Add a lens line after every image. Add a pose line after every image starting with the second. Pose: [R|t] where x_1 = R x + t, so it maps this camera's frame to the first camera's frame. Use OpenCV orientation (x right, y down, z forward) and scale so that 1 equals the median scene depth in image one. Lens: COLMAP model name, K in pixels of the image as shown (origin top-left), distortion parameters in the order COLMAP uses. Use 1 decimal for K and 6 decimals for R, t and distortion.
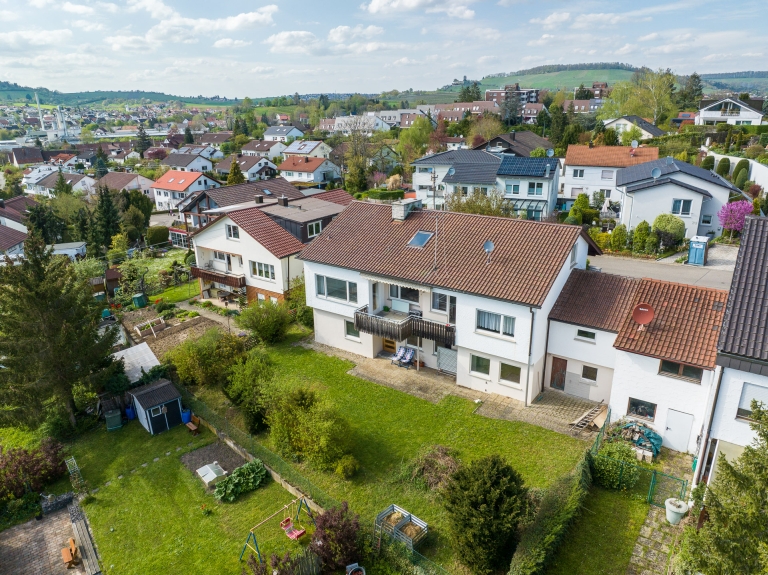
lens RADIAL K [[542.9, 0, 383.8], [0, 542.9, 306.0], [0, 0, 1]] dist [-0.029525, 0.002010]
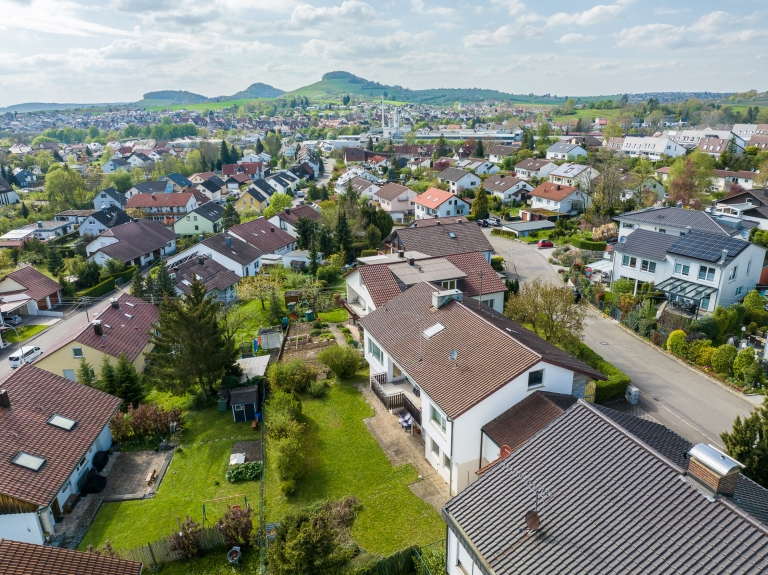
lens RADIAL K [[550.1, 0, 384.0], [0, 550.1, 287.5], [0, 0, 1]] dist [-0.036761, -0.001644]
pose [[0.842281, 0.176724, -0.509246, 0.137778], [-0.189539, 0.981499, 0.027118, -0.054266], [0.504616, 0.073681, 0.860194, -0.028816]]
